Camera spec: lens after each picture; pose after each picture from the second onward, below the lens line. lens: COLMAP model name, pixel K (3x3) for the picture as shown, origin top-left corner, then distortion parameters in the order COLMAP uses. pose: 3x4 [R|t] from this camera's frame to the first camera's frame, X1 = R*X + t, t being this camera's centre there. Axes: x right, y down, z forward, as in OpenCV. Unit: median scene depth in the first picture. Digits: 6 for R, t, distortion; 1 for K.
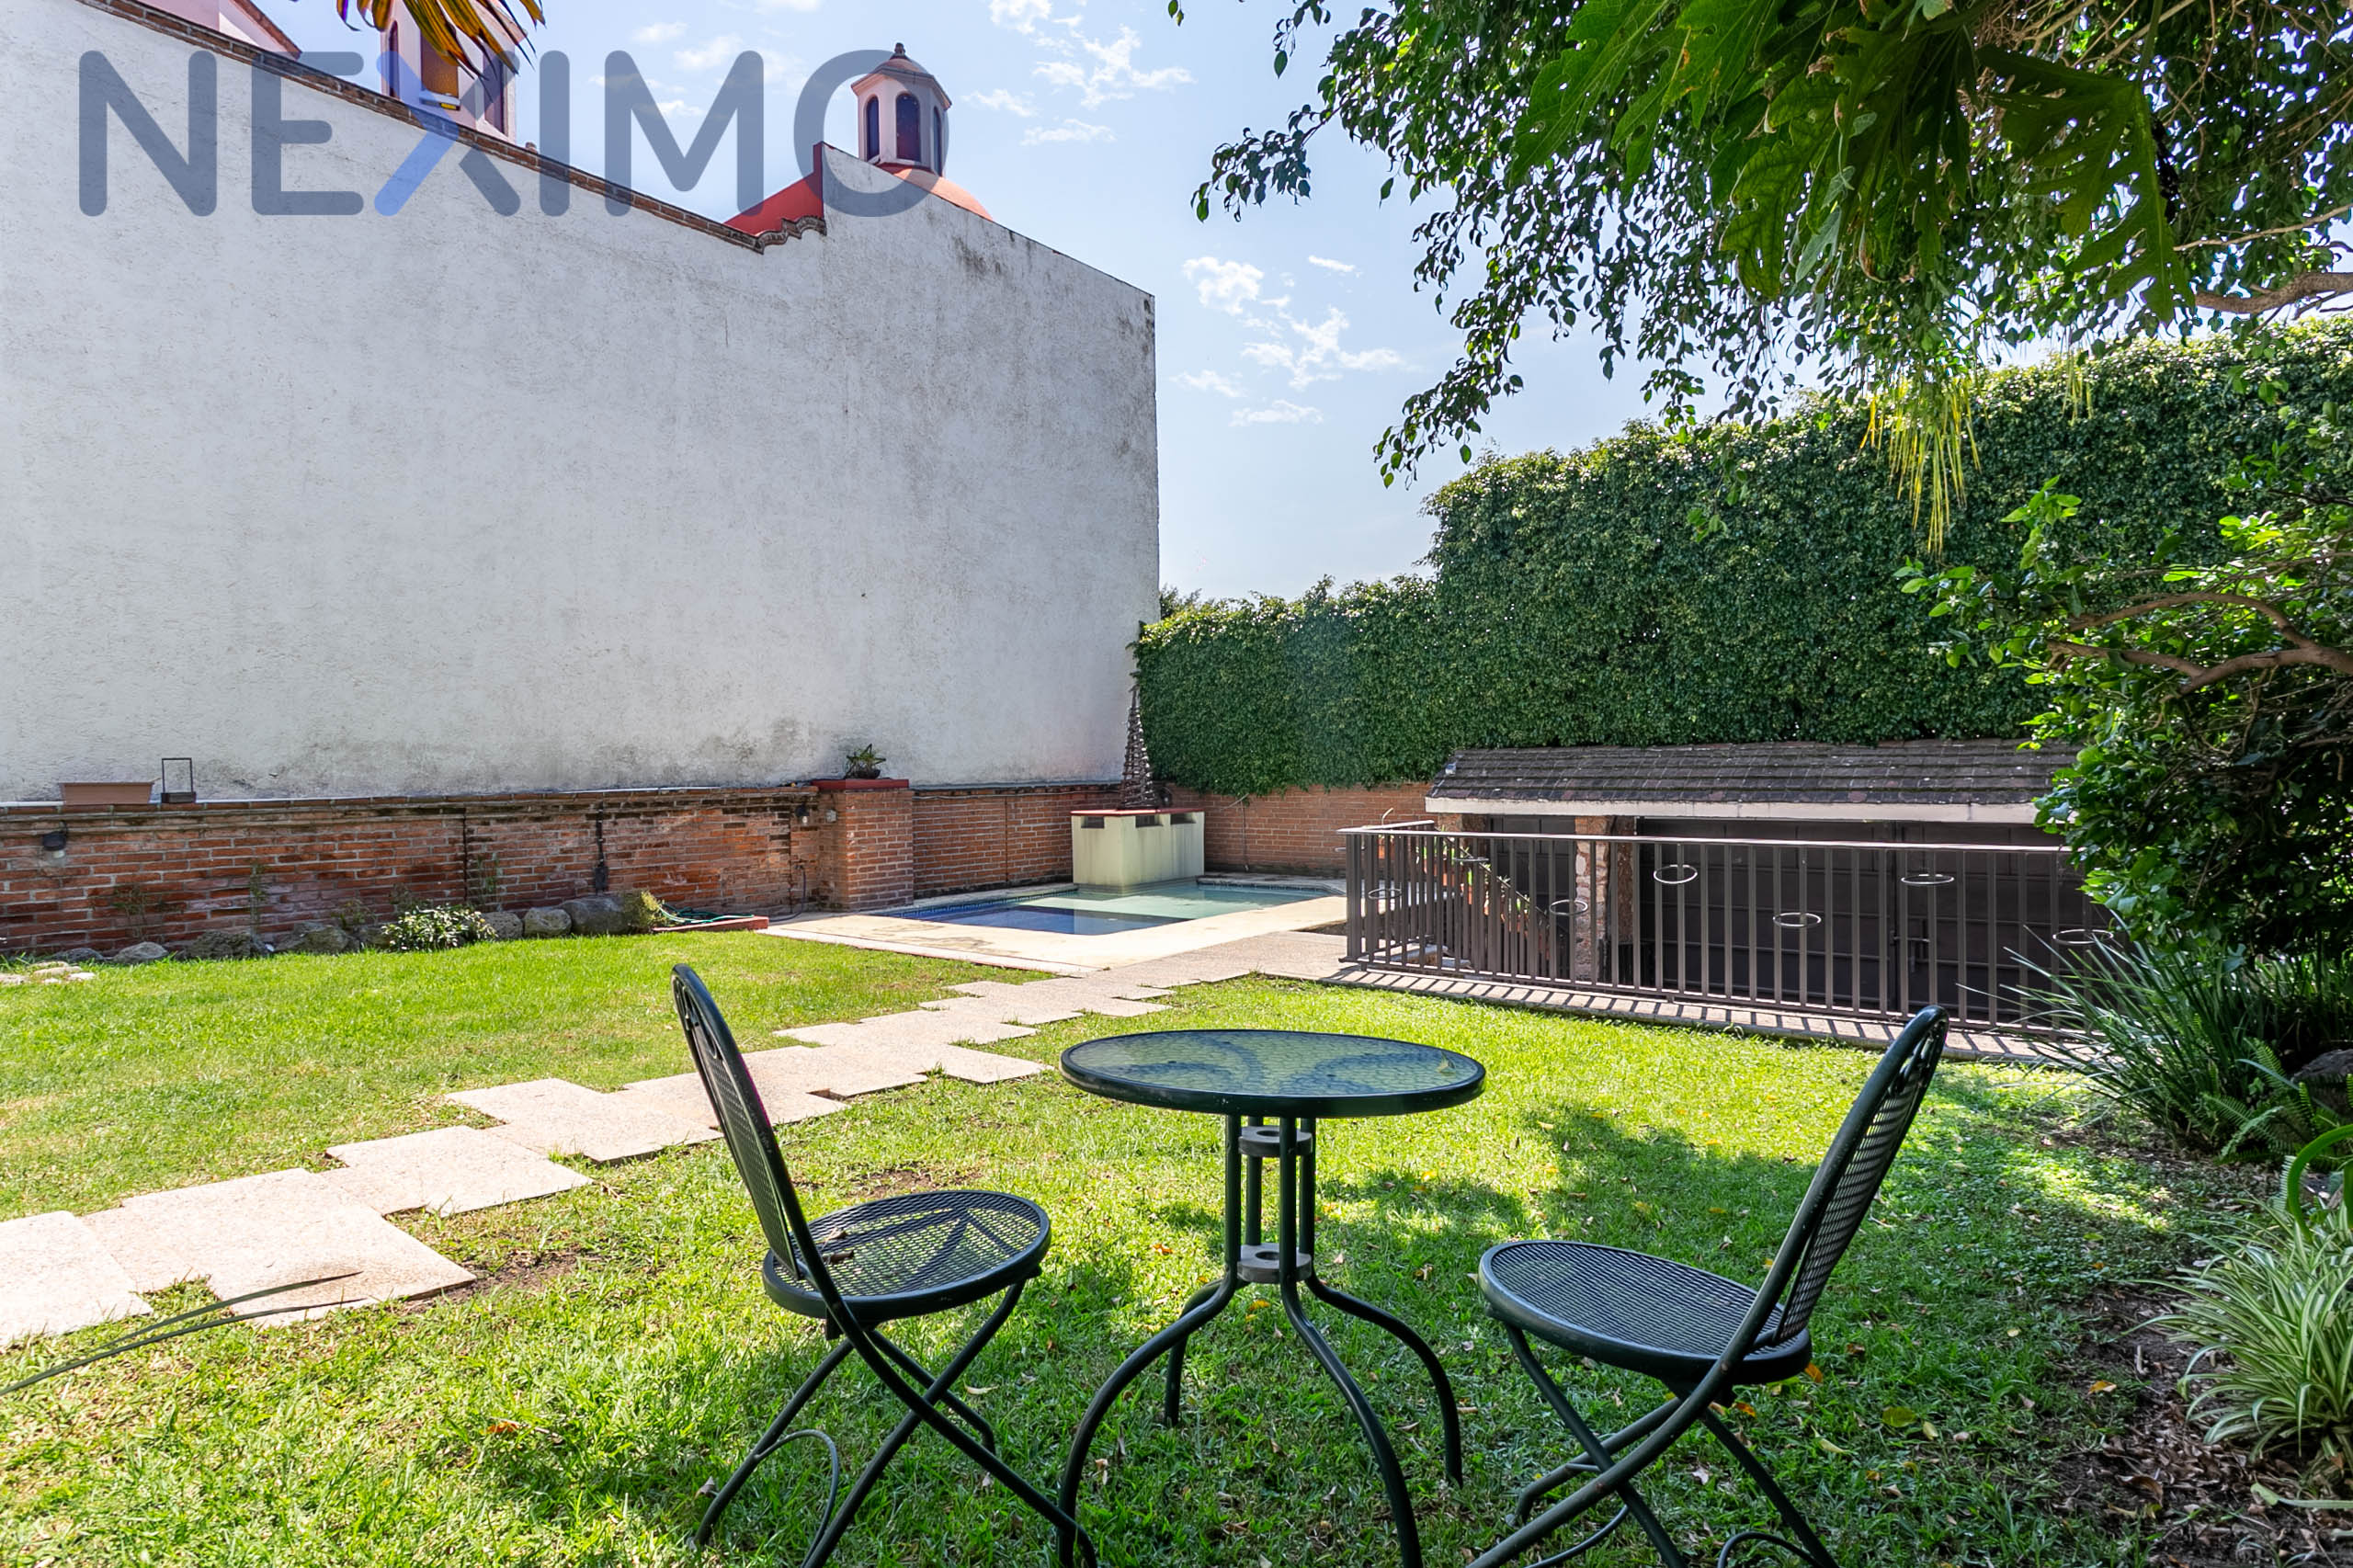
lens RADIAL K [[1199.0, 0, 1176.7], [0, 1199.0, 781.8], [0, 0, 1]] dist [-0.004866, 0.000384]
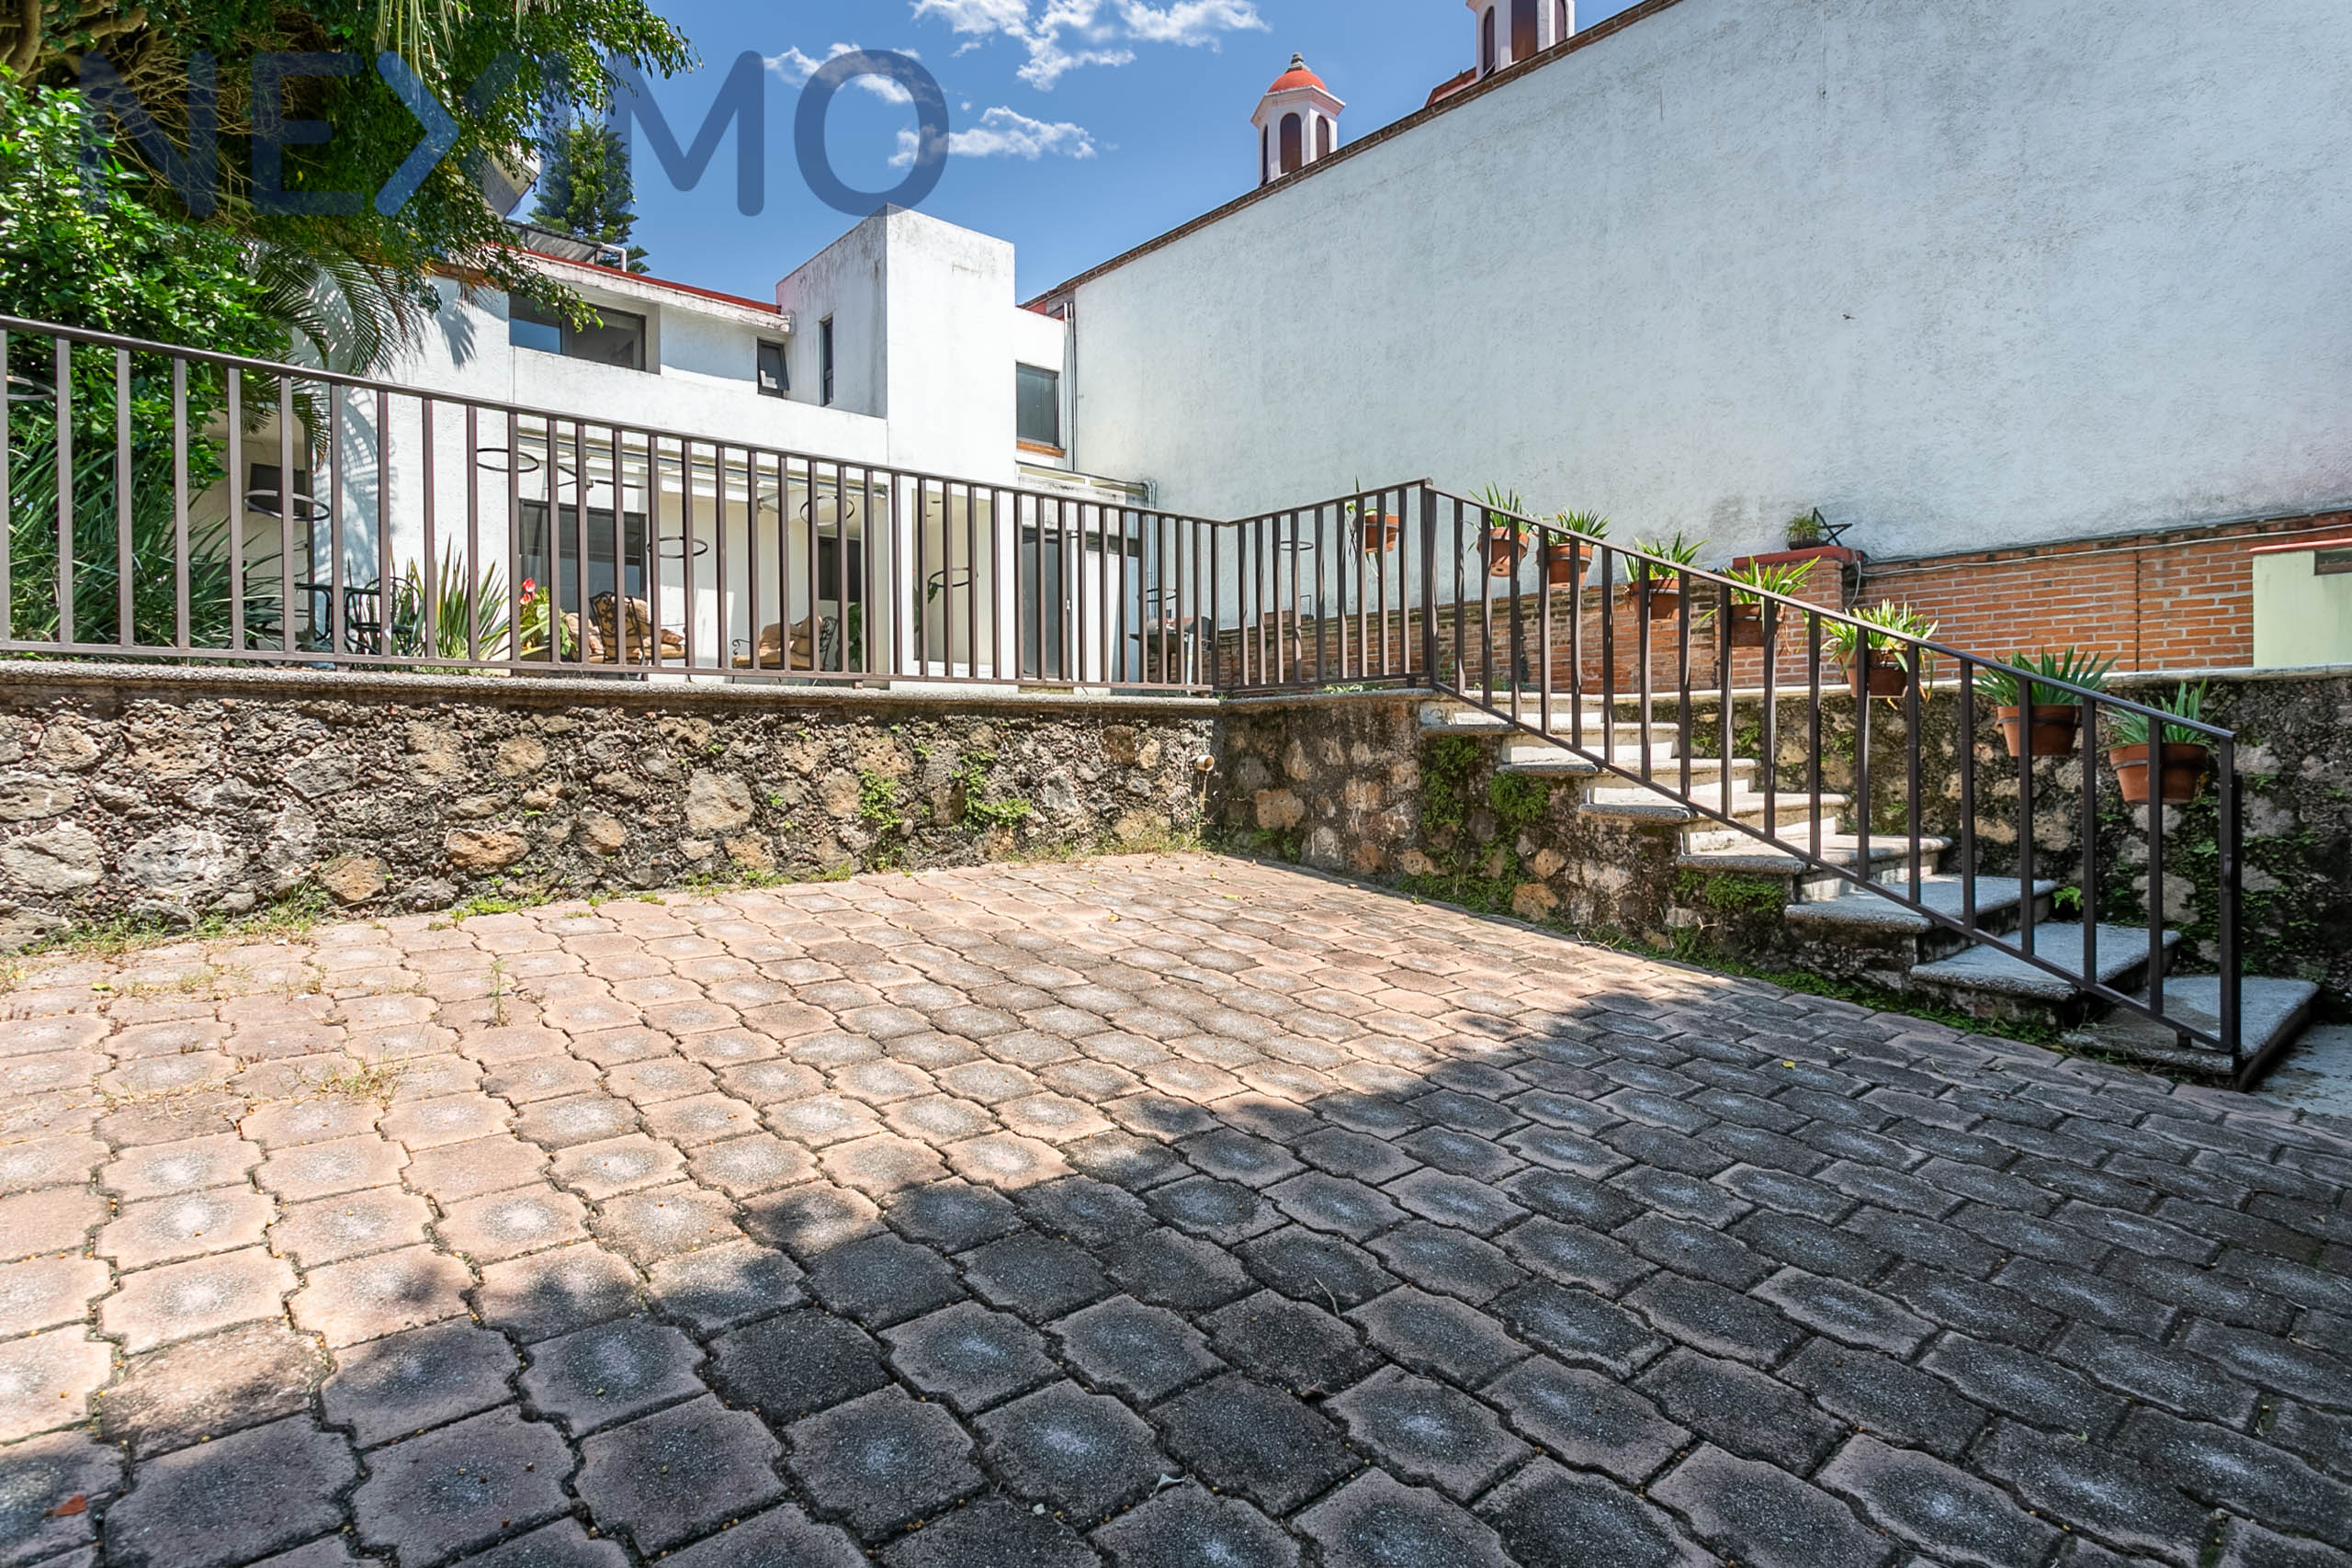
lens RADIAL K [[1198.4, 0, 1138.5], [0, 1198.4, 754.4], [0, 0, 1]] dist [-0.004866, 0.000384]
pose [[-0.185497, 0.018704, -0.982467, 0.676891], [-0.002871, 0.999804, 0.019576, 0.130459], [0.982641, 0.006452, -0.185407, 0.799526]]
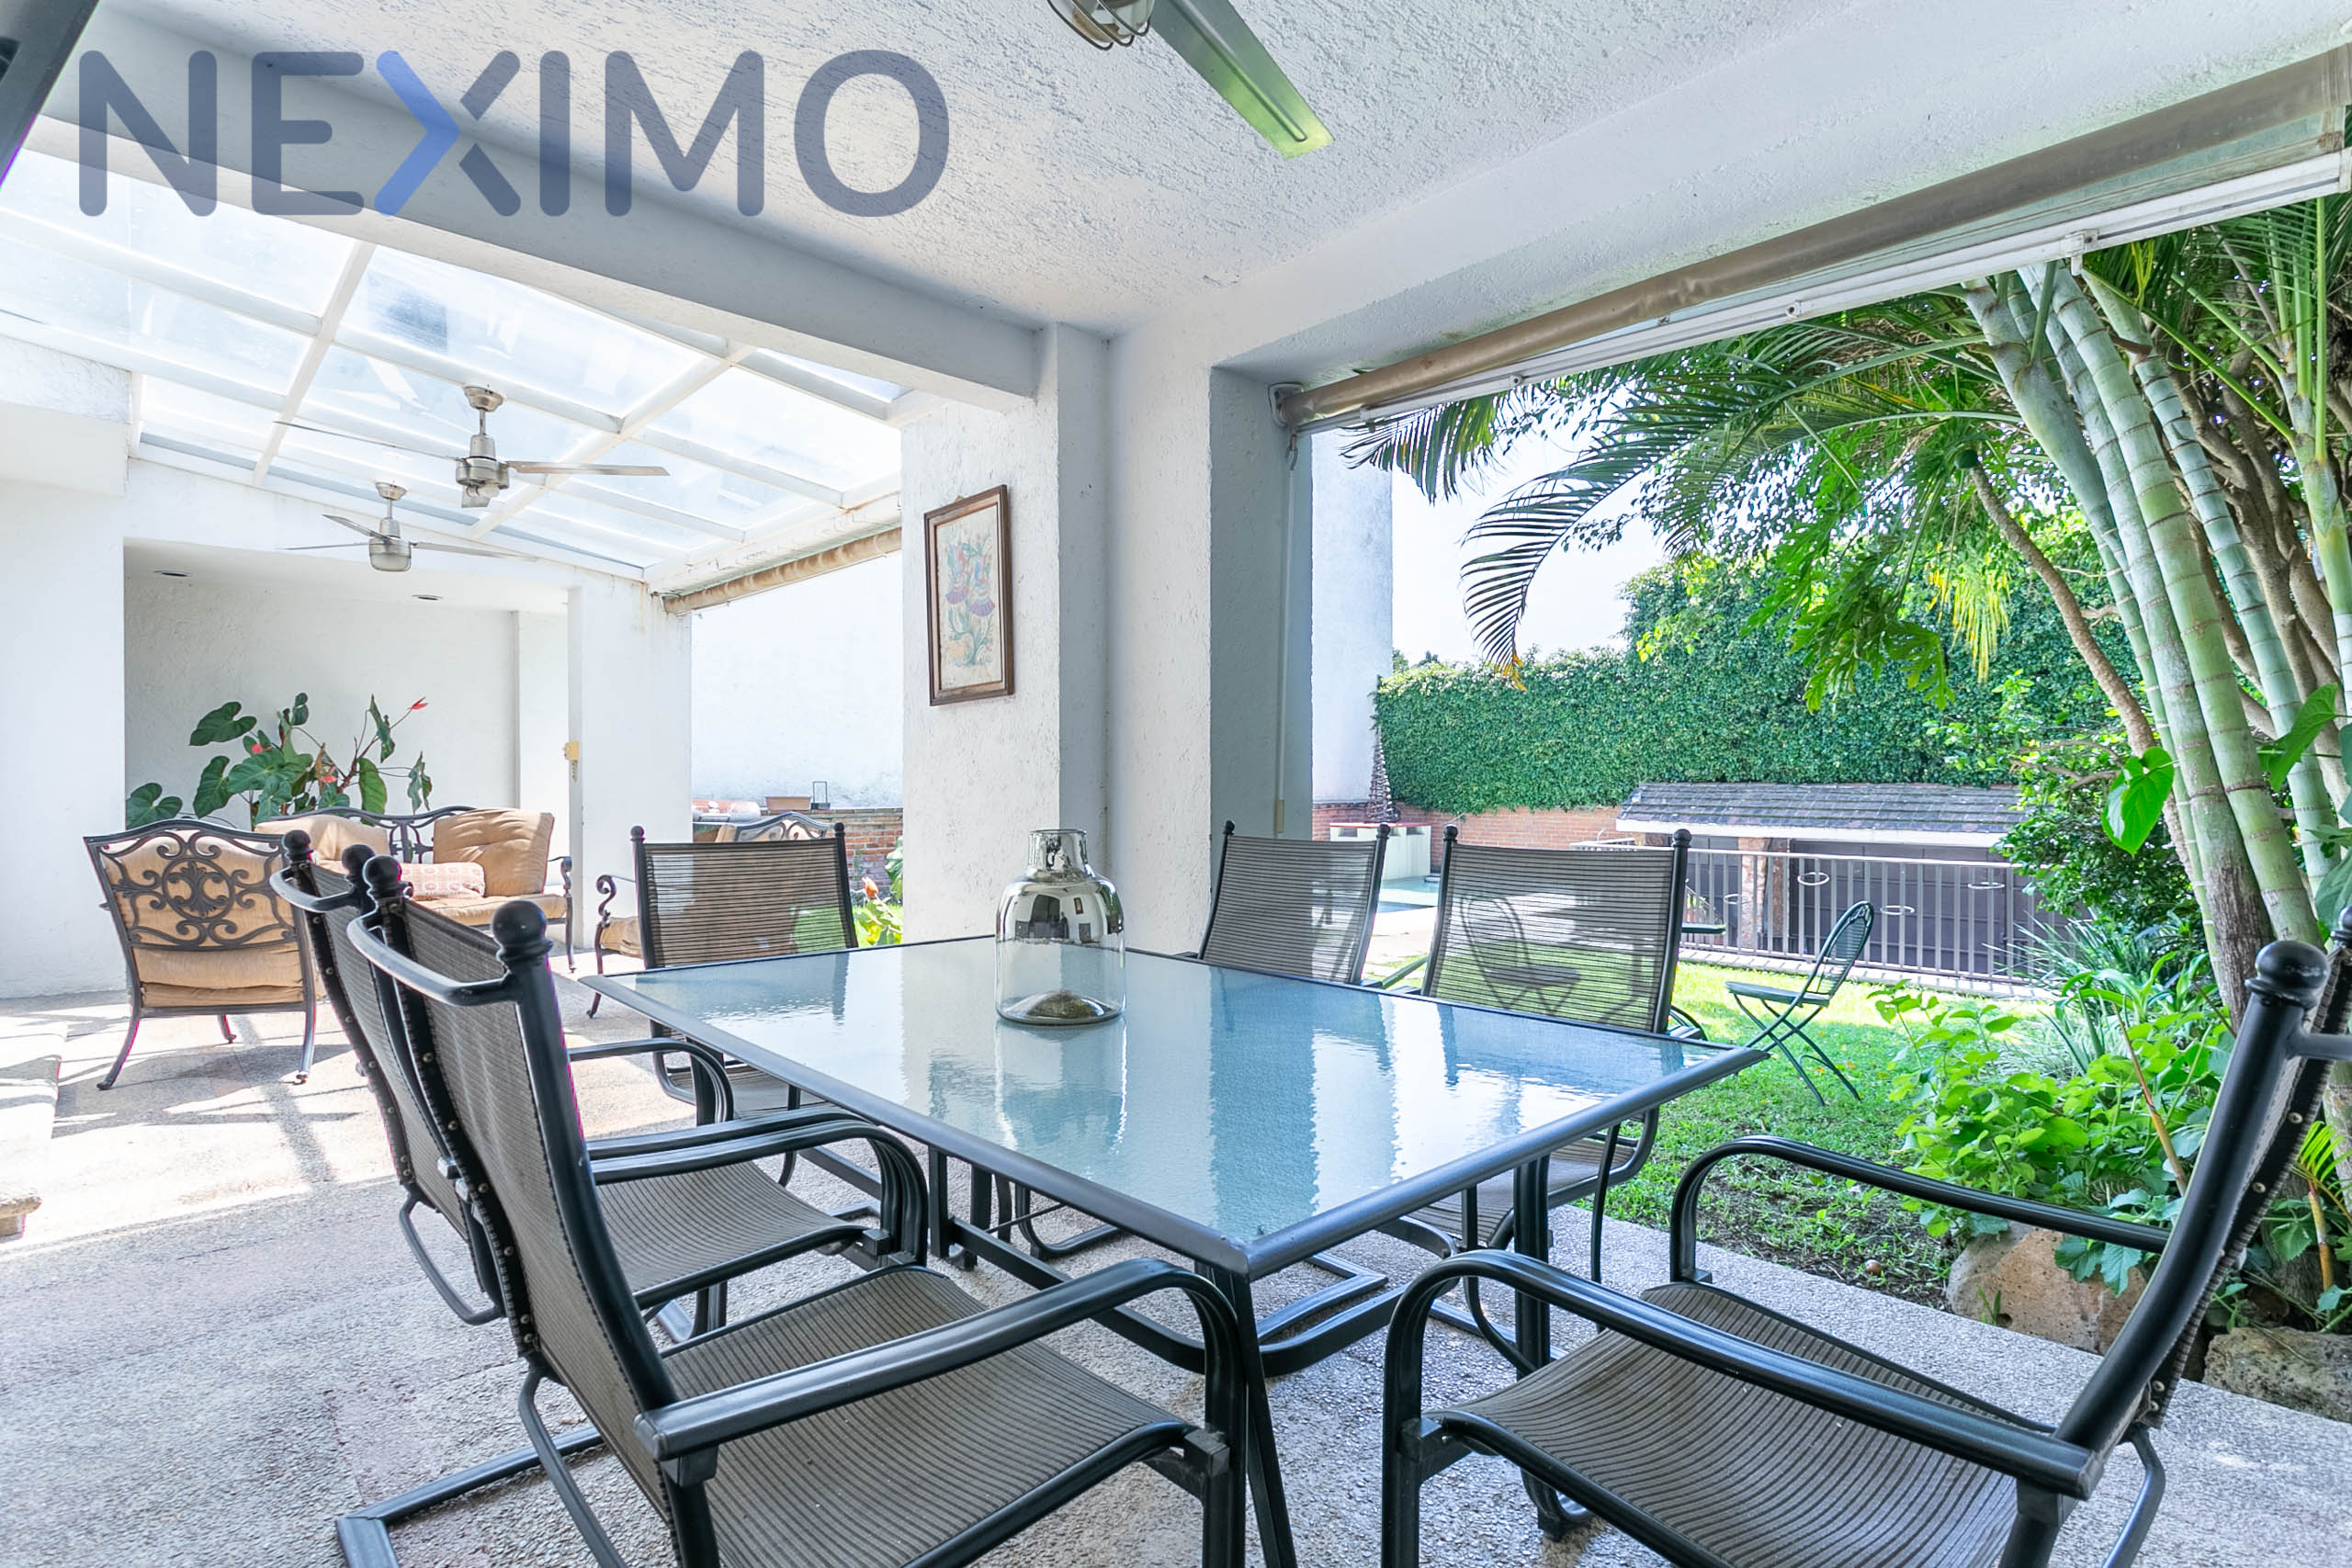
lens RADIAL K [[1124.9, 0, 1178.1], [0, 1124.9, 783.2], [0, 0, 1]] dist [0.005397, 0.001733]
pose [[0.990814, 0.016970, -0.134165, -0.116012], [-0.017818, 0.999828, -0.005127, -0.013419], [0.134055, 0.007470, 0.990946, -0.316591]]
